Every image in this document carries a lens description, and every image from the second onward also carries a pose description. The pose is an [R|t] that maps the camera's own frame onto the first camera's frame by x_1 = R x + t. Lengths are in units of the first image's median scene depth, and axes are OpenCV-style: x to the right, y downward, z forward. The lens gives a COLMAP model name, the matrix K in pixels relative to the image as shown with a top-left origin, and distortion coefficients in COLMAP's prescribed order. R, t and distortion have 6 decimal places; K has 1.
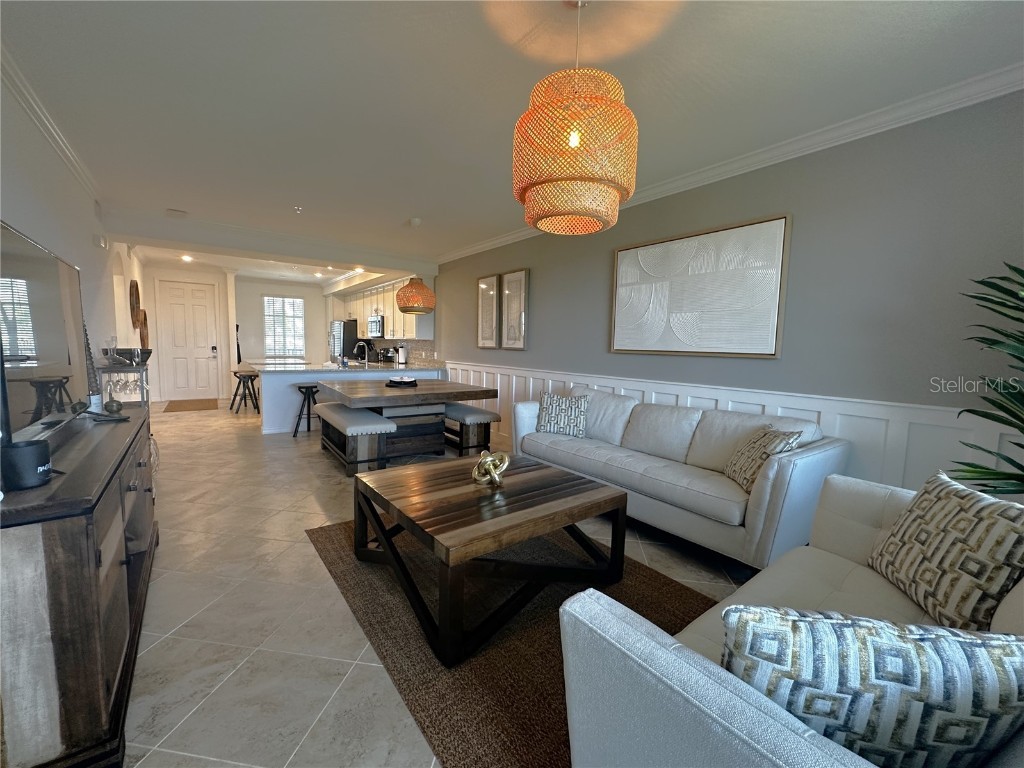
lens RADIAL K [[429.7, 0, 501.1], [0, 429.7, 385.0], [0, 0, 1]] dist [0.001710, -0.000491]
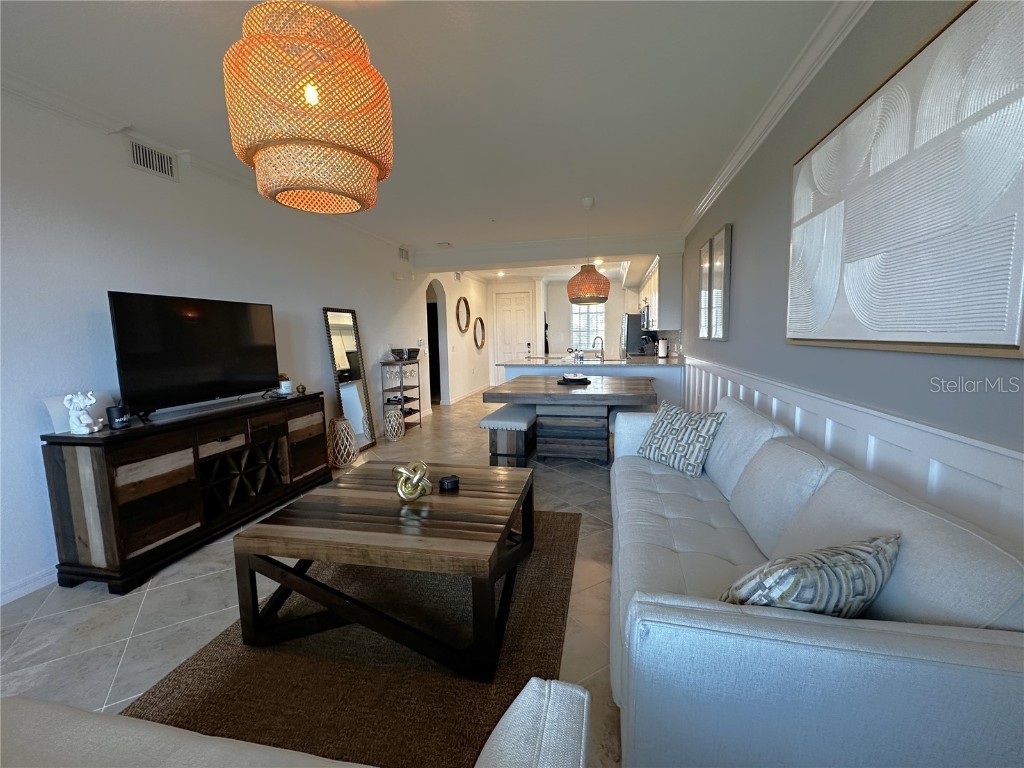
lens RADIAL K [[429.7, 0, 507.6], [0, 429.7, 387.5], [0, 0, 1]] dist [0.001710, -0.000491]
pose [[0.664882, 0.056683, -0.744795, 0.378203], [-0.040699, 0.998384, 0.039650, -0.020694], [0.745839, 0.003950, 0.666115, 0.279654]]
